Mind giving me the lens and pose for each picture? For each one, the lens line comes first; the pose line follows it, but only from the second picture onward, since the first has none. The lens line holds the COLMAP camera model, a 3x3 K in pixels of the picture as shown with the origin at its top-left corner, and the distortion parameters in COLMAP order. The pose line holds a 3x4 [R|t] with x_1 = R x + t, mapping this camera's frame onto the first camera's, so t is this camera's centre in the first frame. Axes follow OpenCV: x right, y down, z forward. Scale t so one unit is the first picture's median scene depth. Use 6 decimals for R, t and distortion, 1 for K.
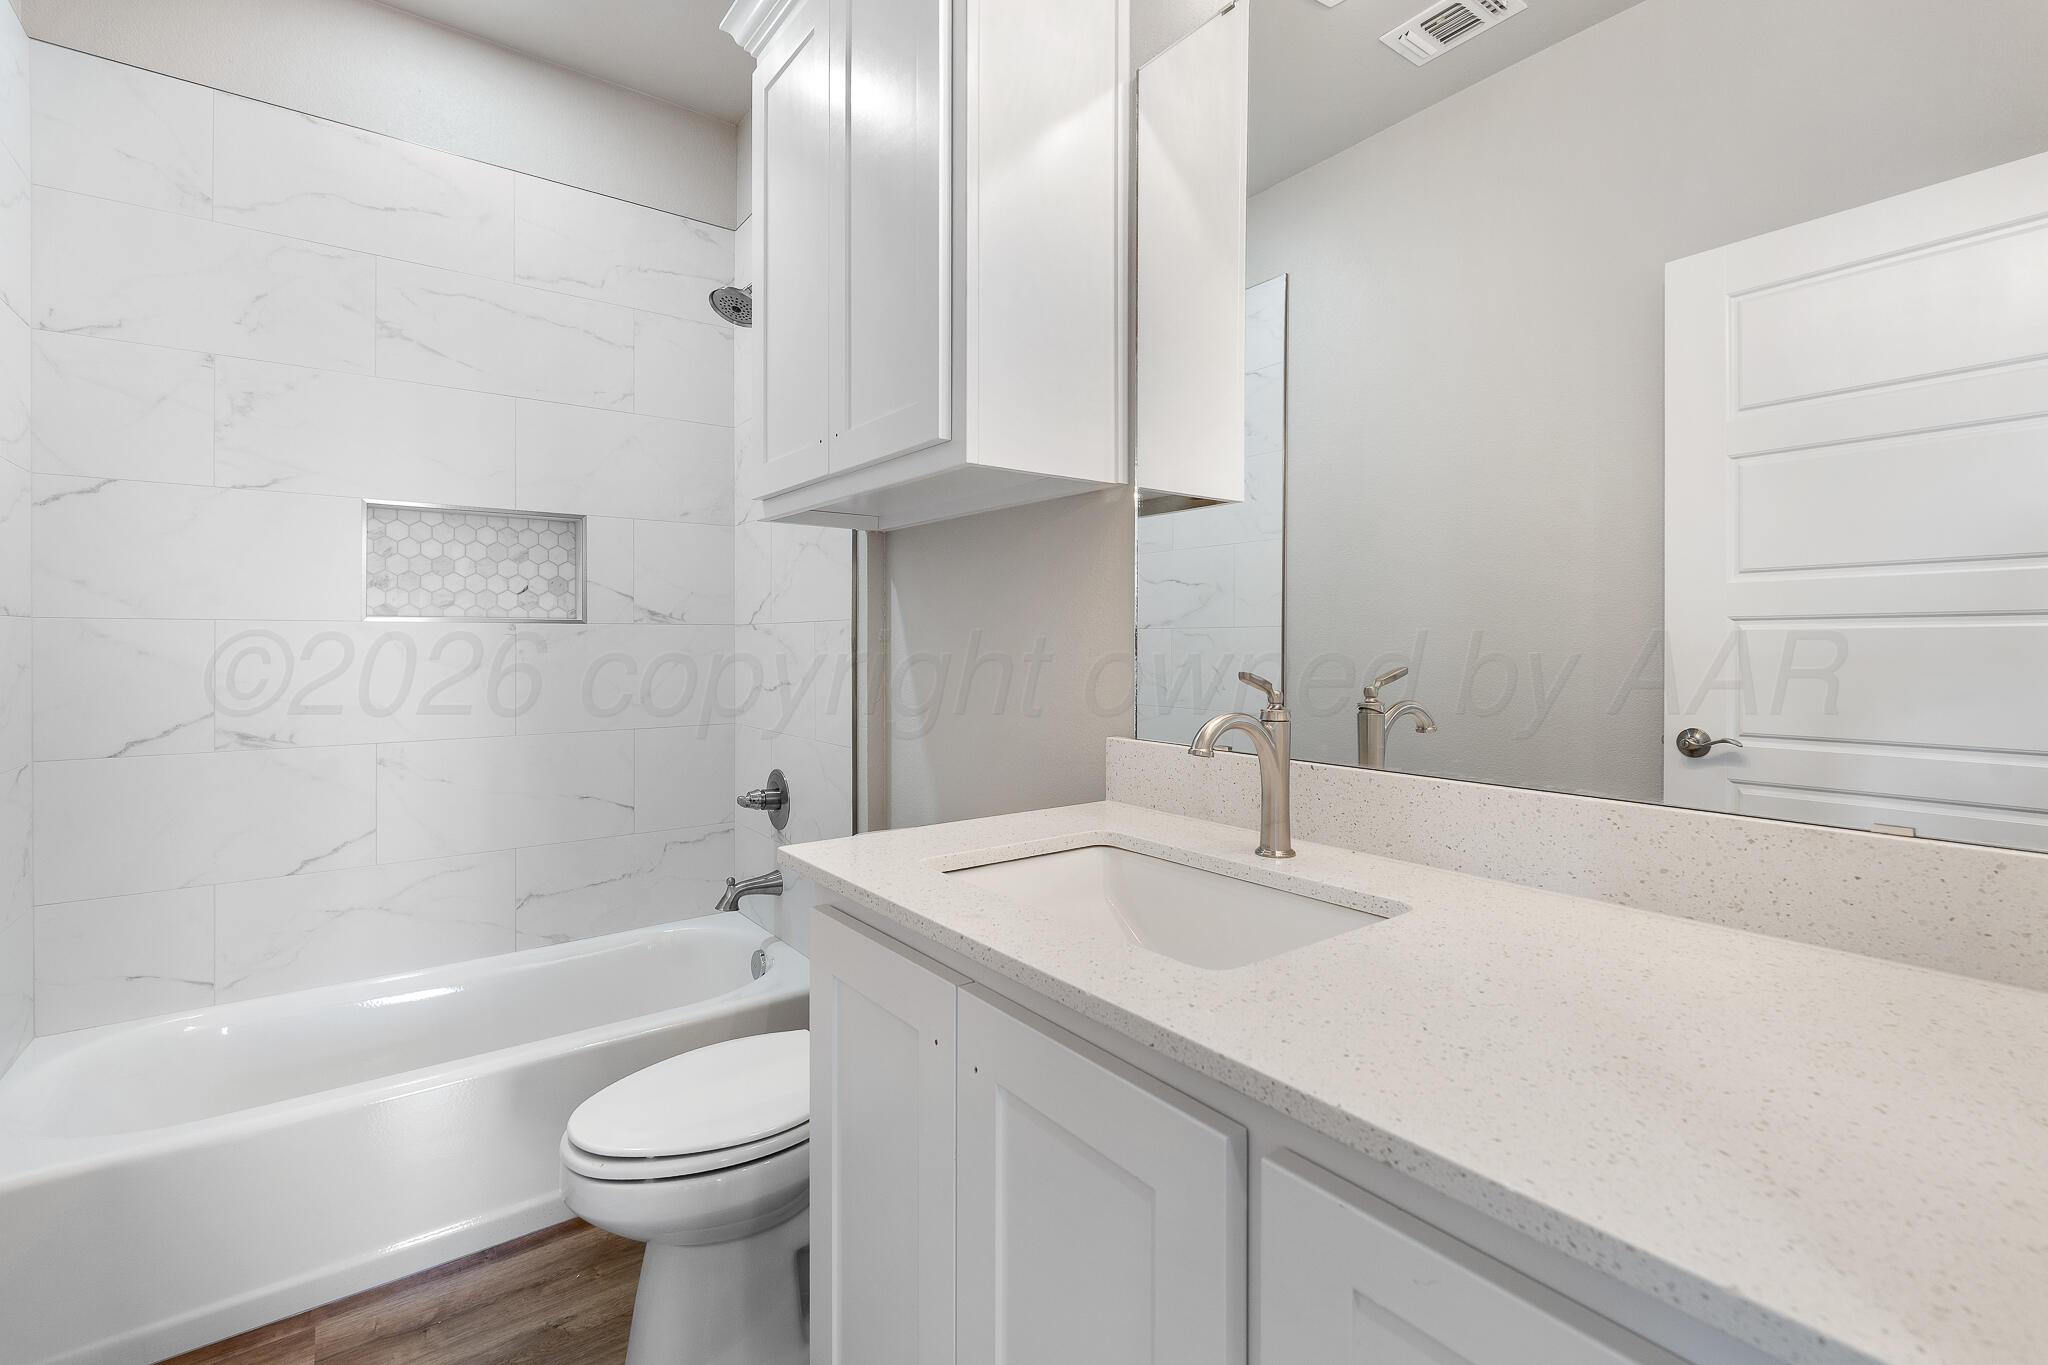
lens RADIAL K [[898.5, 0, 1017.5], [0, 898.5, 663.0], [0, 0, 1]] dist [-0.004668, 0.001027]
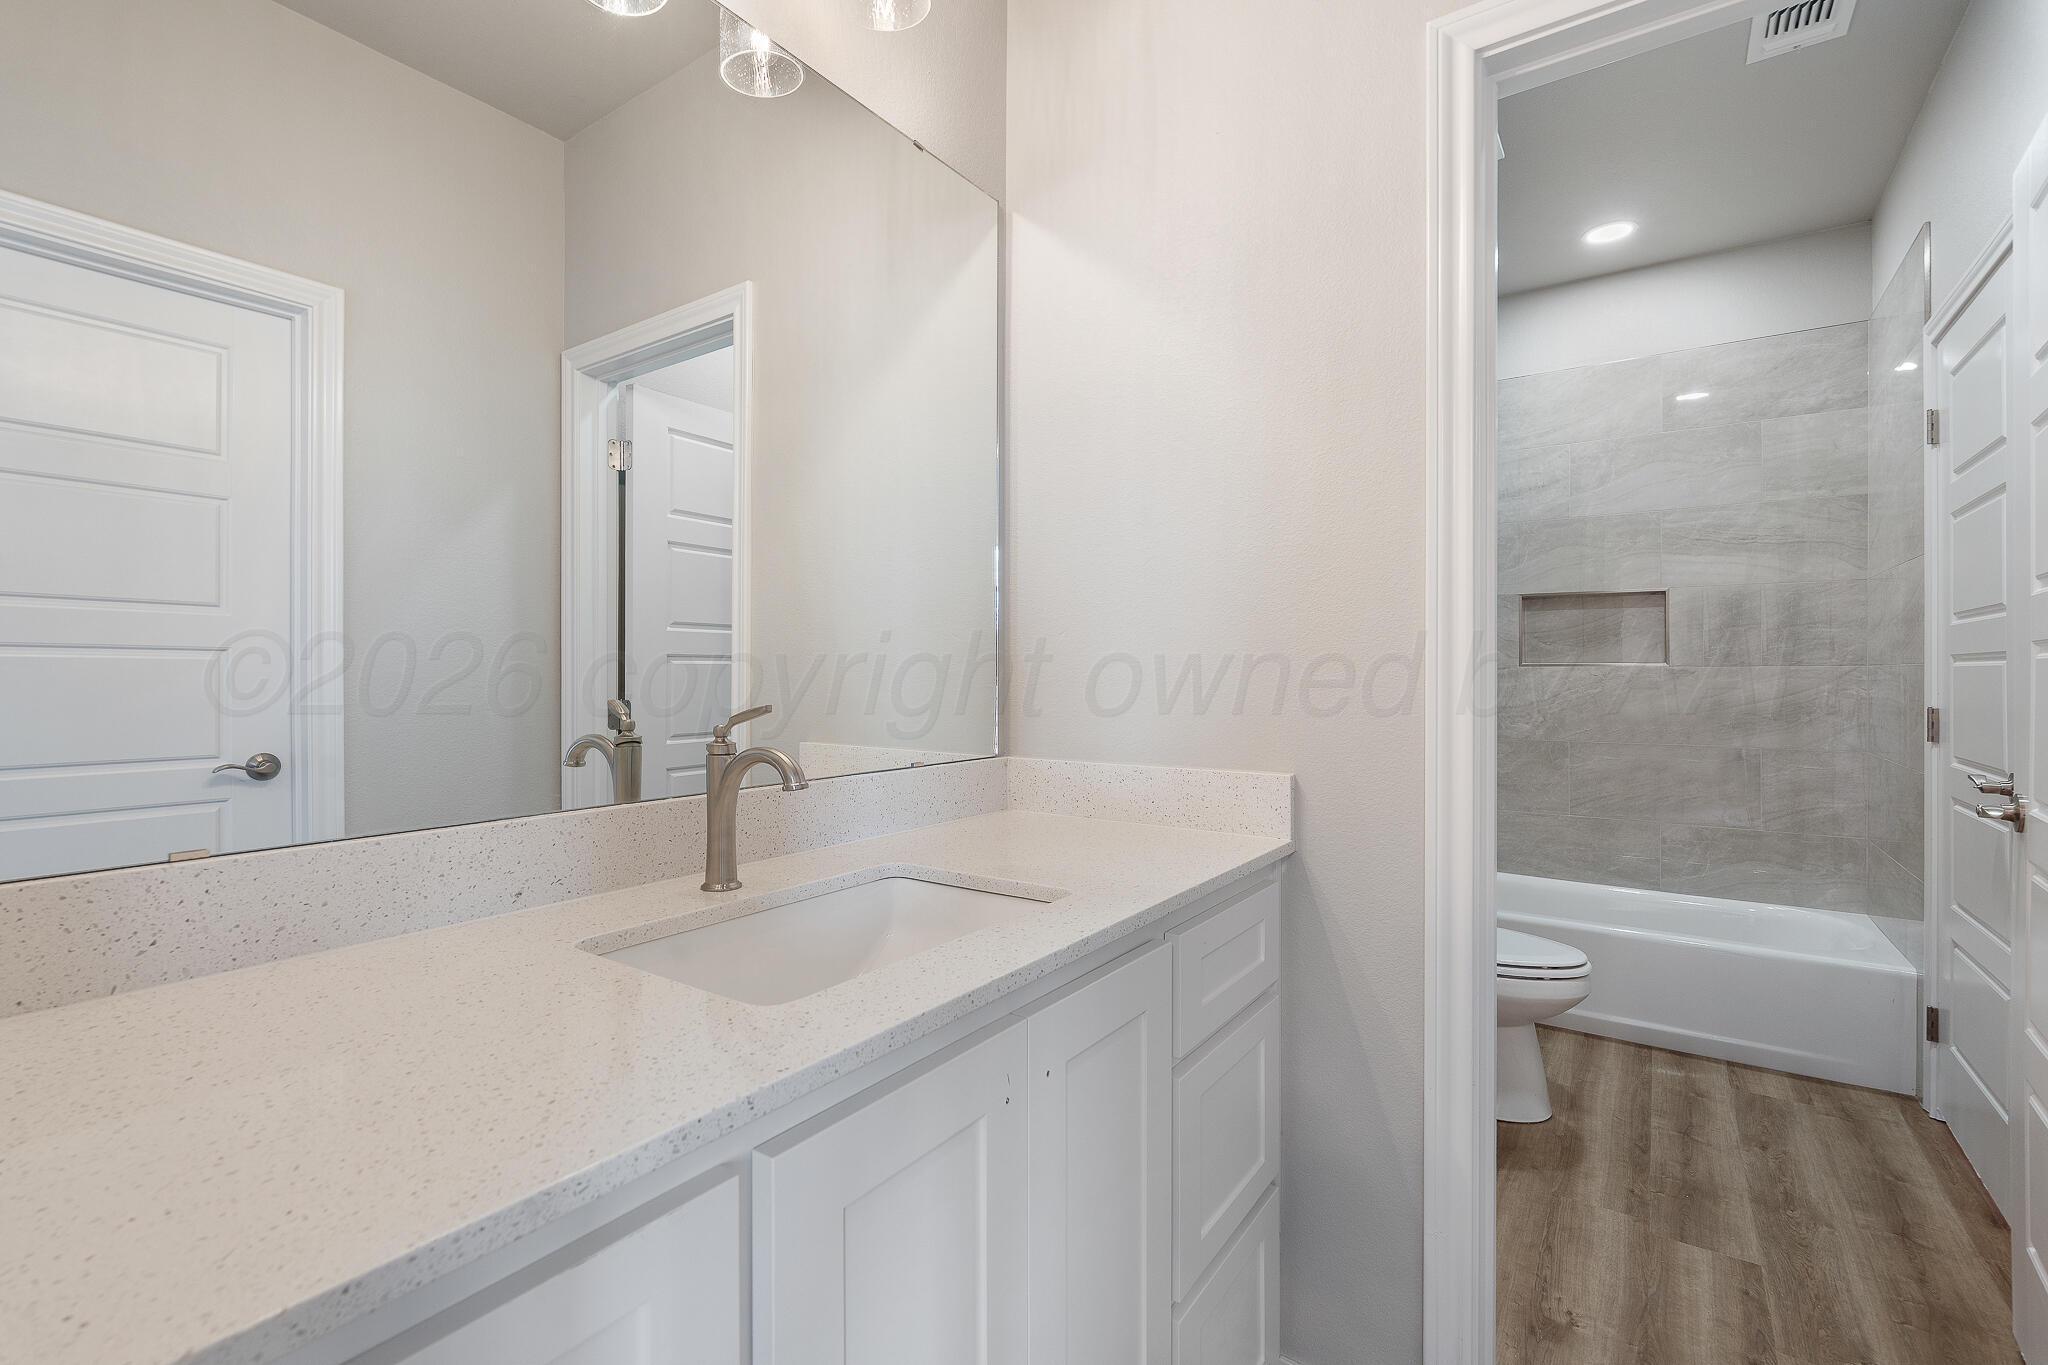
lens RADIAL K [[898.5, 0, 1023.2], [0, 898.5, 669.3], [0, 0, 1]] dist [-0.004668, 0.001027]
pose [[-0.307744, -0.001809, 0.951468, -0.827123], [0.005018, 0.999981, 0.003524, -0.048344], [-0.951456, 0.005859, -0.307729, 0.996271]]
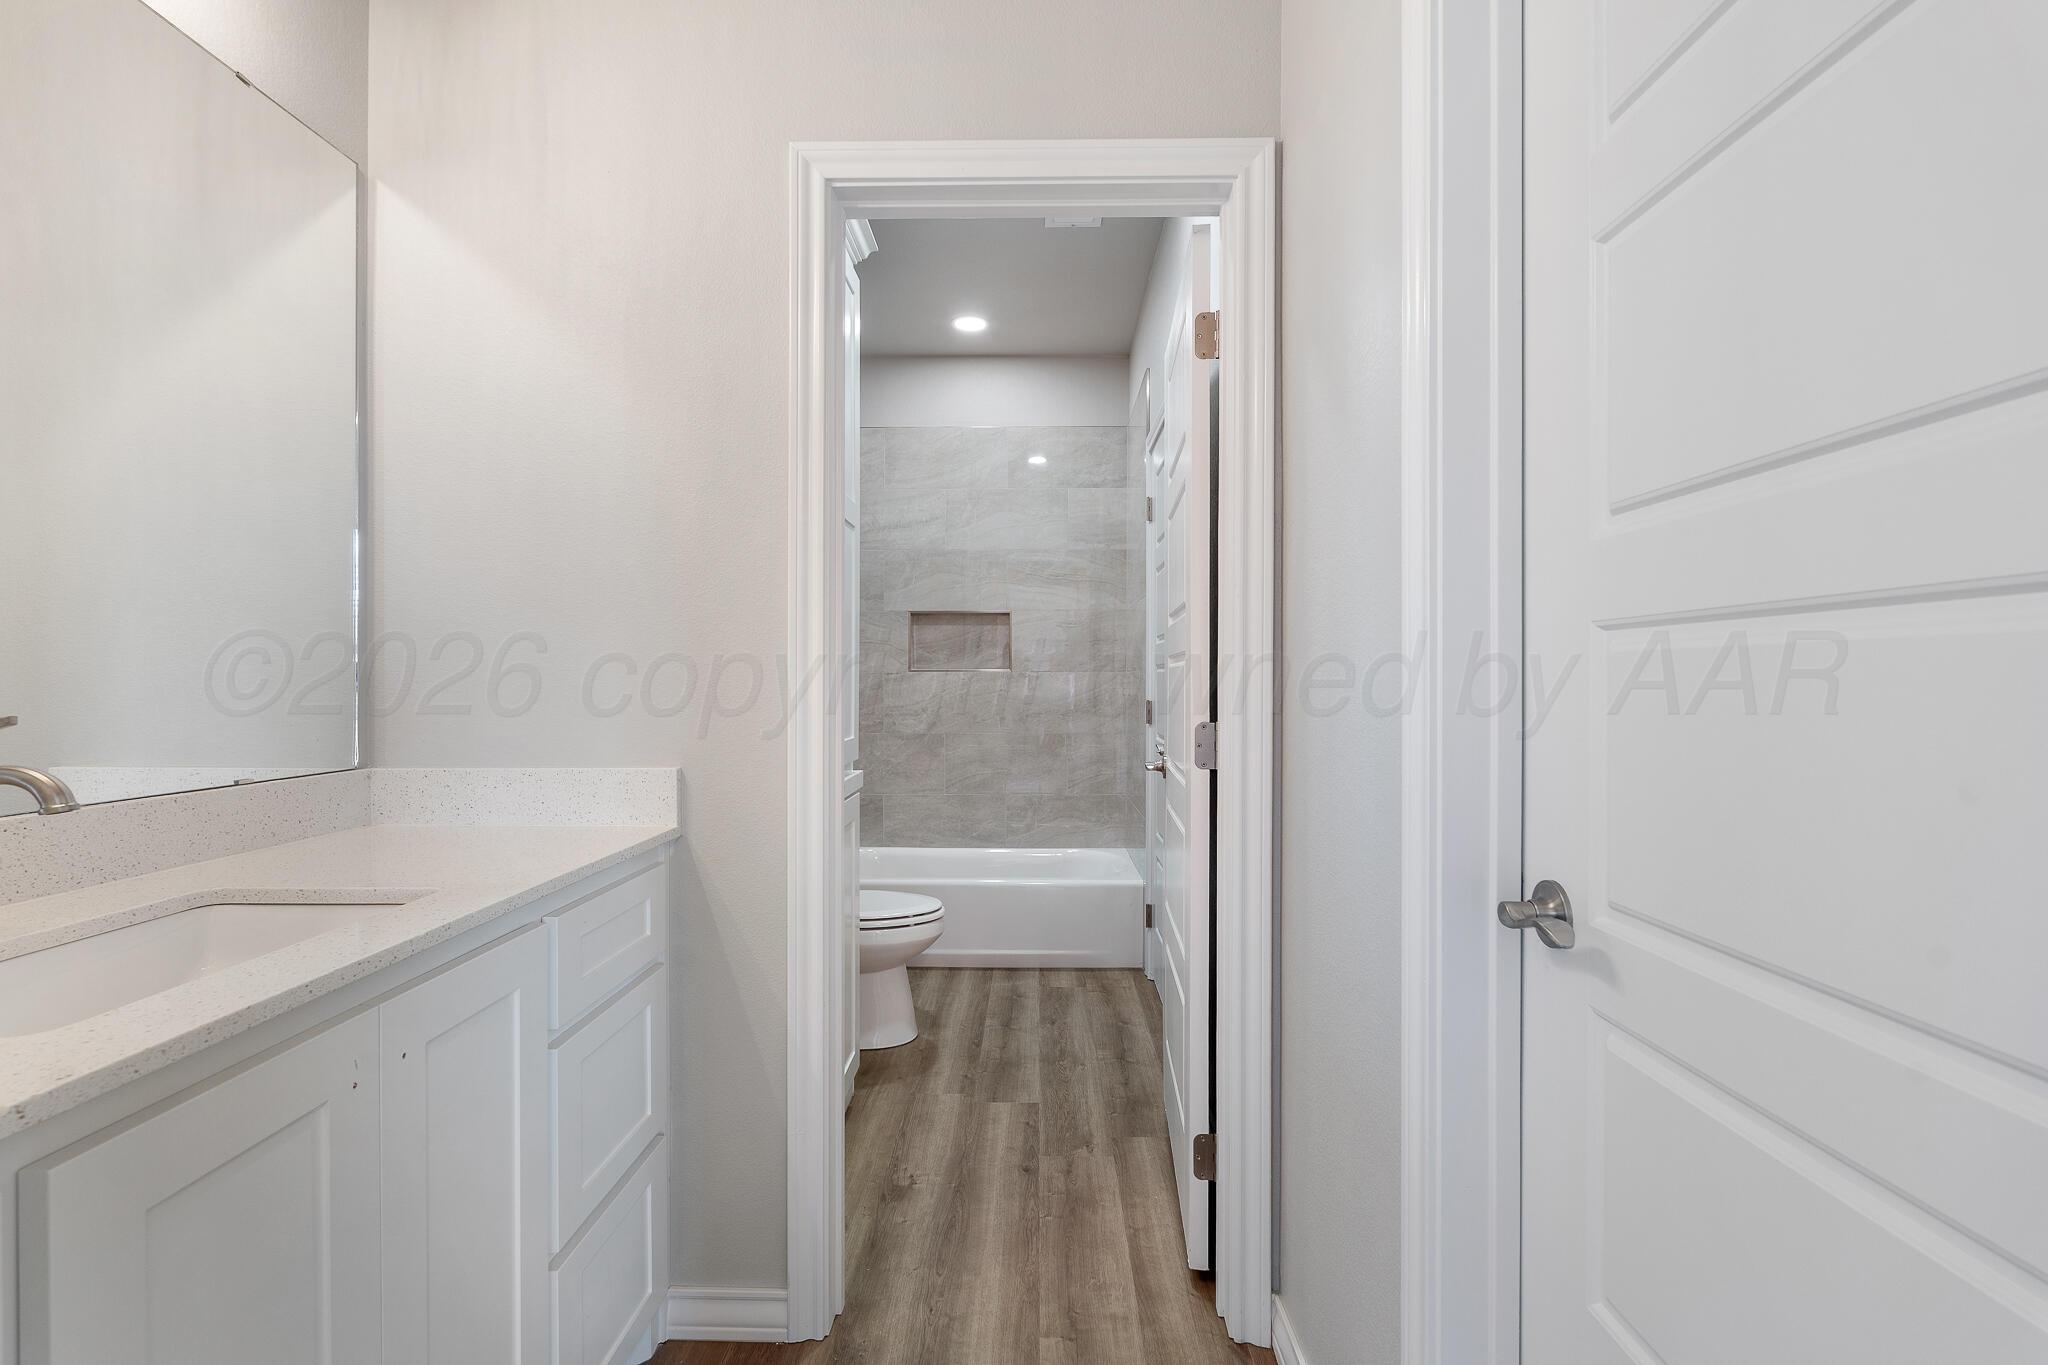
lens RADIAL K [[898.5, 0, 1017.7], [0, 898.5, 678.6], [0, 0, 1]] dist [-0.004668, 0.001027]
pose [[-0.787175, -0.005182, 0.616708, -1.109424], [0.001754, 0.999942, 0.010641, -0.049066], [-0.616728, 0.009458, -0.787120, 1.047346]]
